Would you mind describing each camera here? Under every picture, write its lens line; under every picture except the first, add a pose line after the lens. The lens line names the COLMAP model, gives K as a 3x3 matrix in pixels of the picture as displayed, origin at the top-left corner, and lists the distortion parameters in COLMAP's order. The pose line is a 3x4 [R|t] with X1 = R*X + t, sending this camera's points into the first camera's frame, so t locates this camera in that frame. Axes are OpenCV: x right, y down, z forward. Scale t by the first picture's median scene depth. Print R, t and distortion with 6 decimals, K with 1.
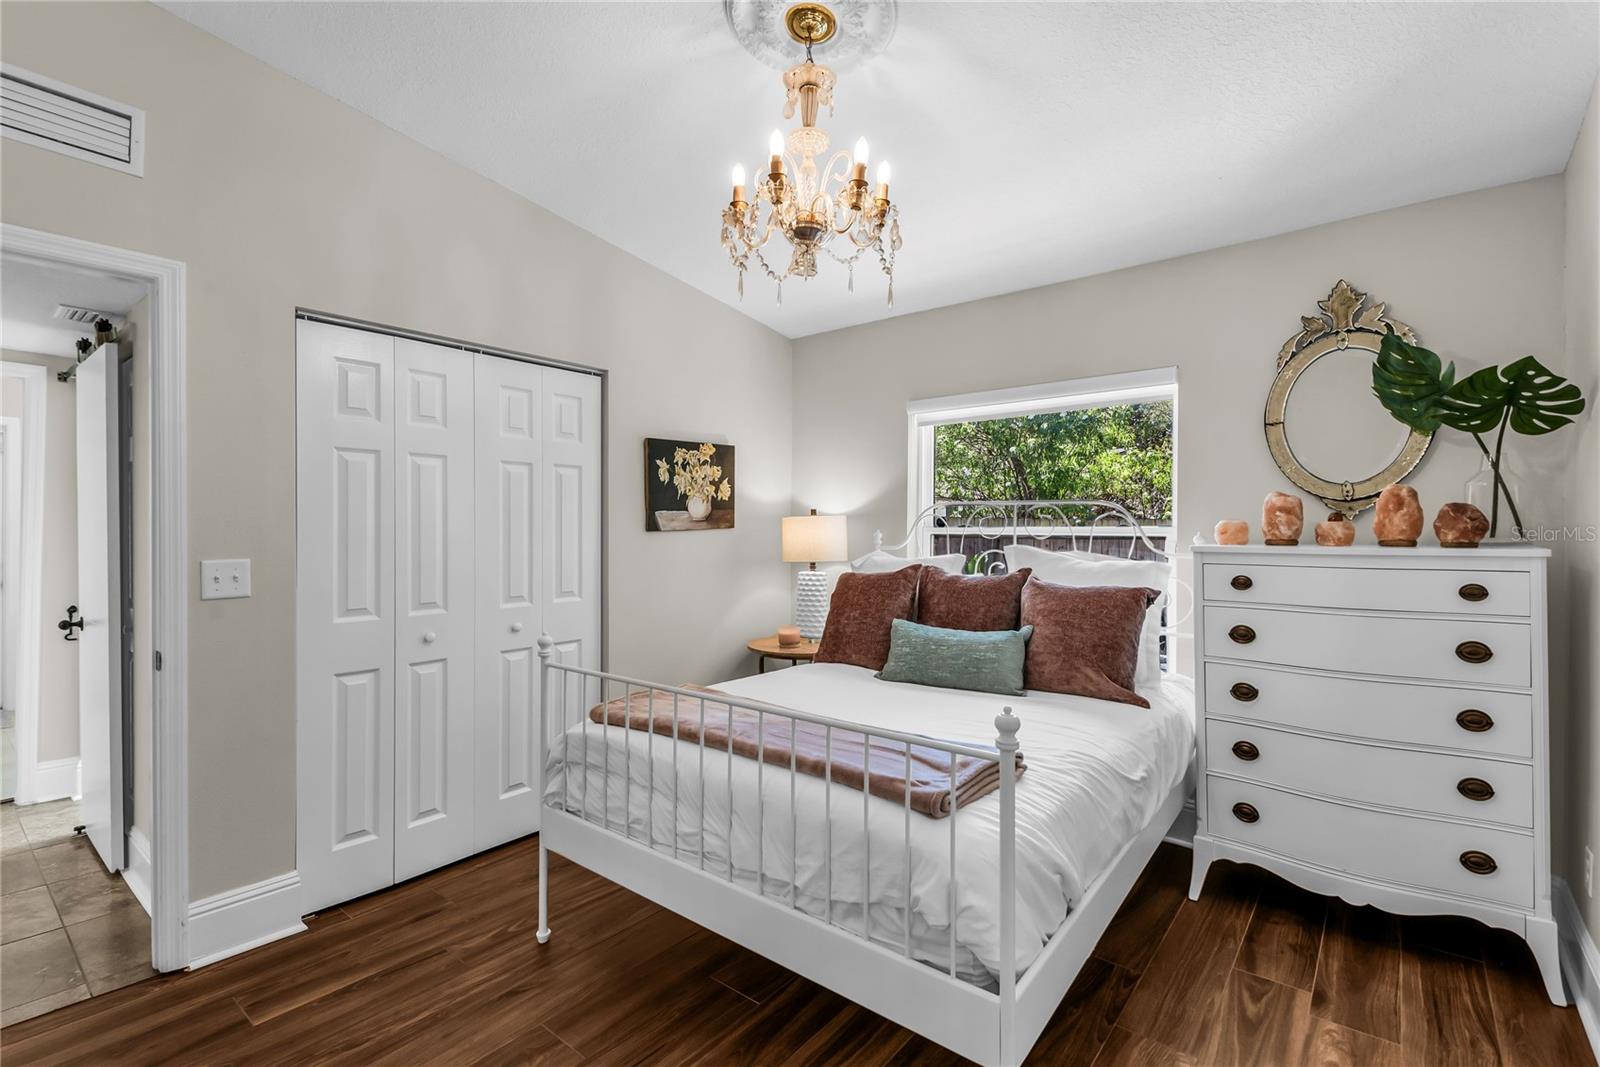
lens RADIAL K [[718.2, 0, 800.0], [0, 718.2, 533.5], [0, 0, 1]] dist [0.026519, 0.000004]
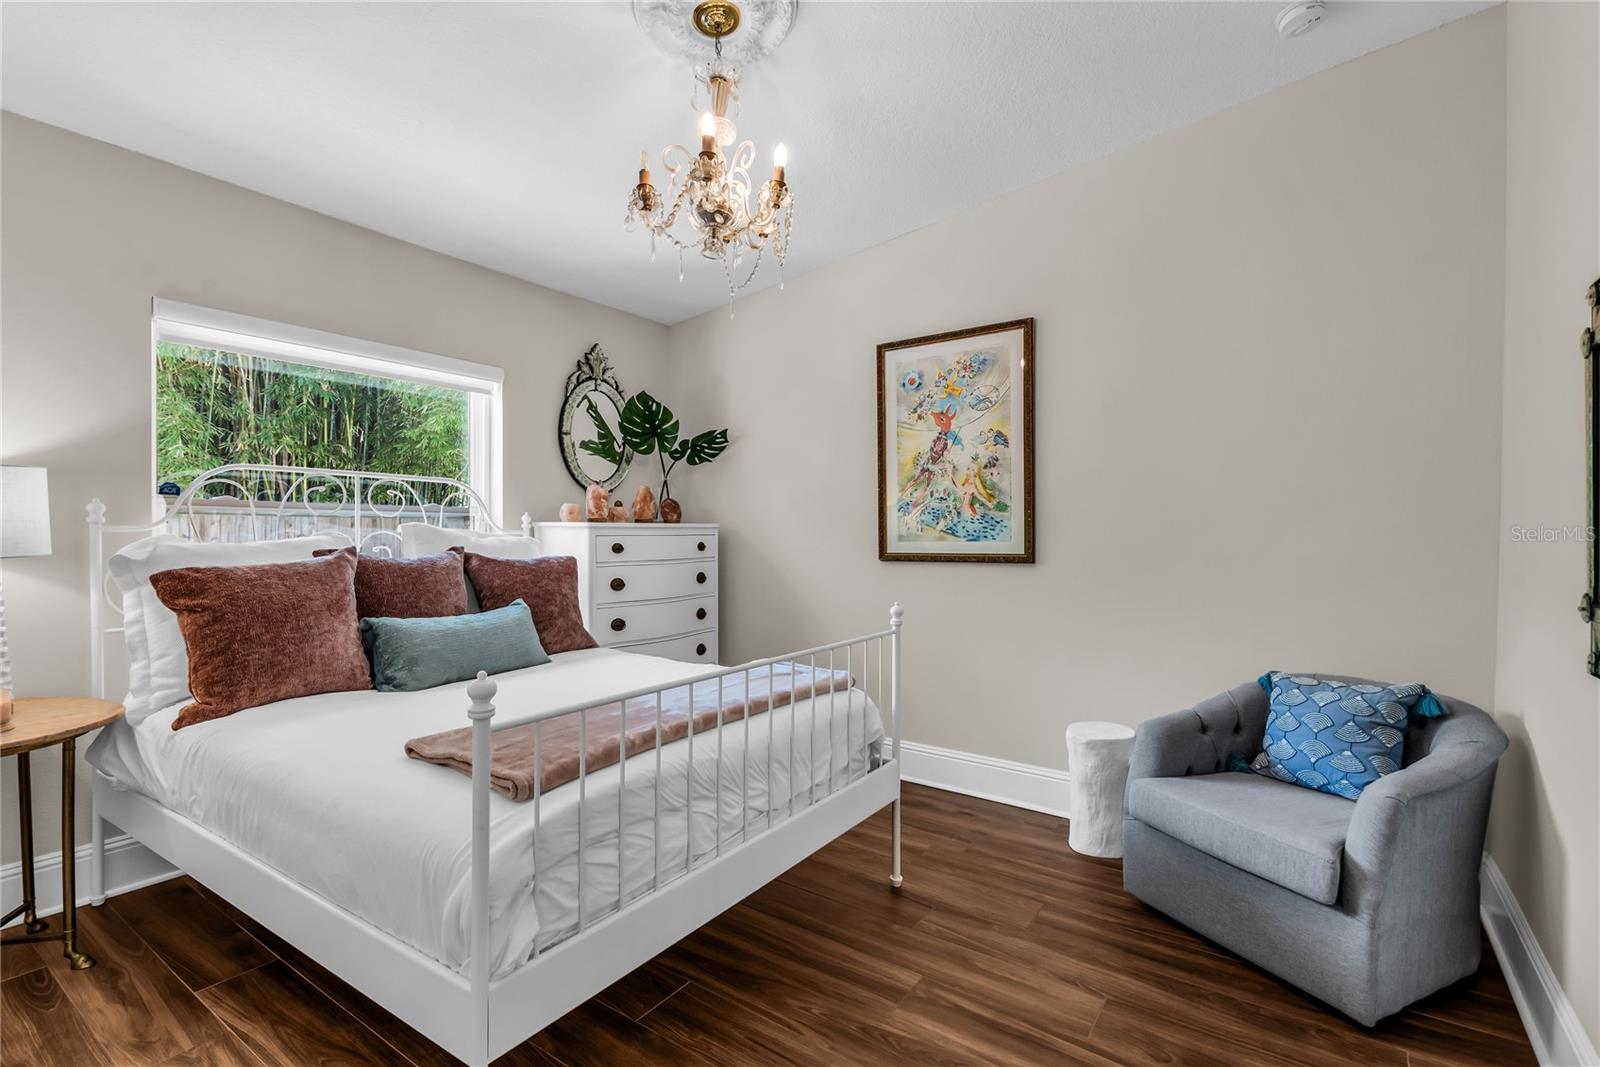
lens RADIAL K [[800.6, 0, 786.5], [0, 800.6, 528.5], [0, 0, 1]] dist [0.030961, -0.000434]
pose [[-0.110608, -0.002028, 0.993862, -1.145940], [-0.012993, 0.999915, 0.000595, 0.028393], [-0.993779, -0.012848, -0.110625, 0.986521]]
